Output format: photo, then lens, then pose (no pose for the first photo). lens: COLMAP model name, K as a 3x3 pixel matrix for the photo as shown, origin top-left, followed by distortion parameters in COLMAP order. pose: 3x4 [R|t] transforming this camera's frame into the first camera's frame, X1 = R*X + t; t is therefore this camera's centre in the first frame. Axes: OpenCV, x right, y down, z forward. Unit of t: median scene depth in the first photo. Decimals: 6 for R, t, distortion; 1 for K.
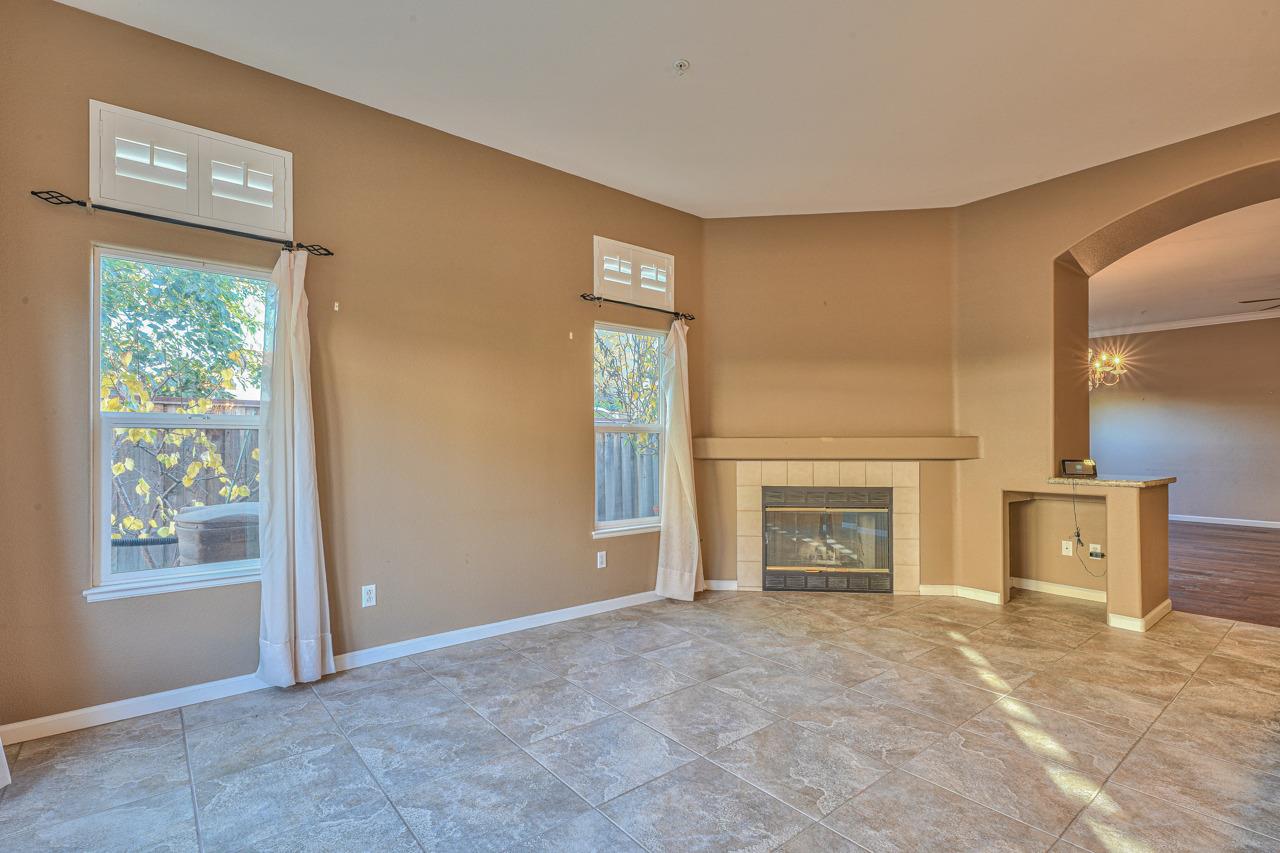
lens RADIAL K [[600.2, 0, 636.9], [0, 600.2, 440.3], [0, 0, 1]] dist [0.010383, -0.001030]
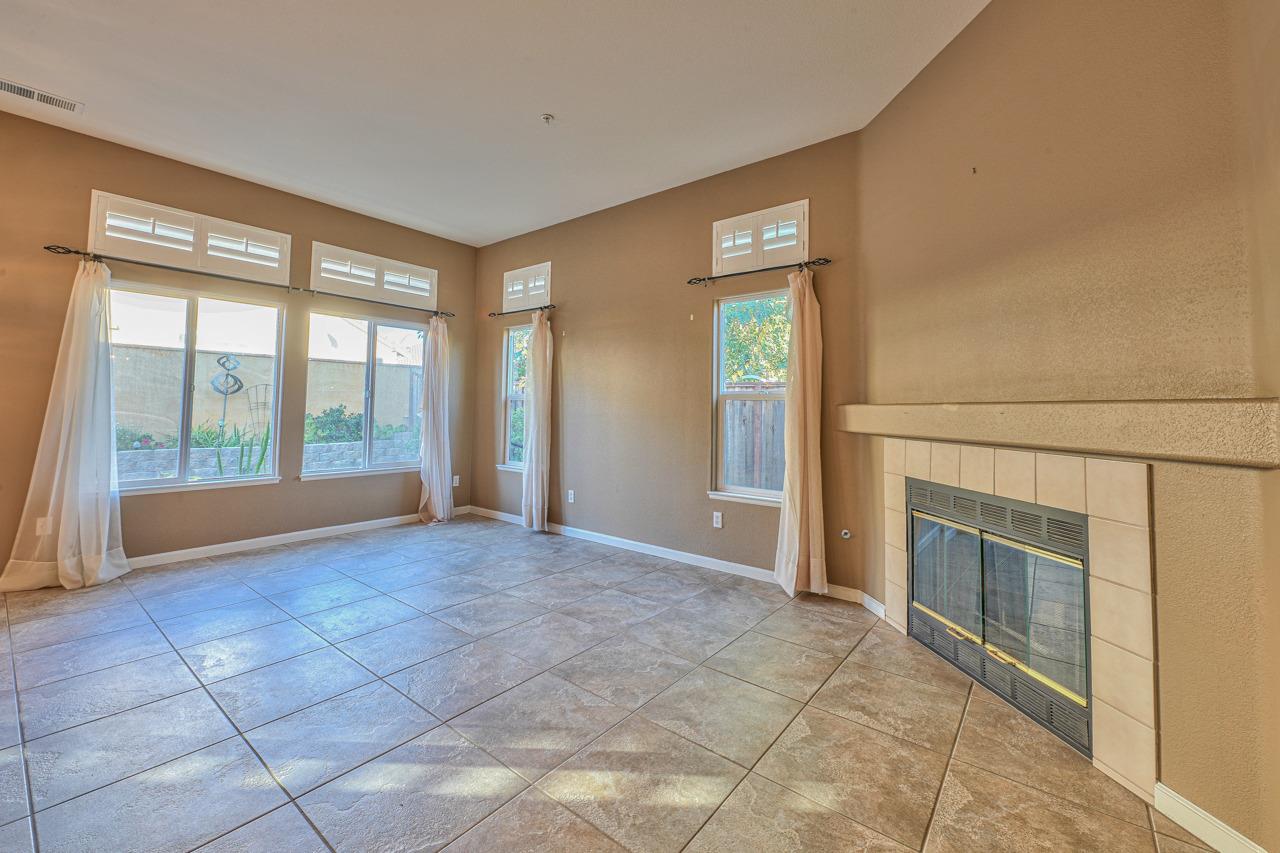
lens RADIAL K [[514.8, 0, 630.6], [0, 514.8, 385.4], [0, 0, 1]] dist [0.005161, -0.001246]
pose [[0.215498, -0.040904, -0.975647, 0.806510], [-0.012205, 0.998931, -0.044576, 0.003781], [0.976428, 0.021514, 0.214769, 0.649619]]
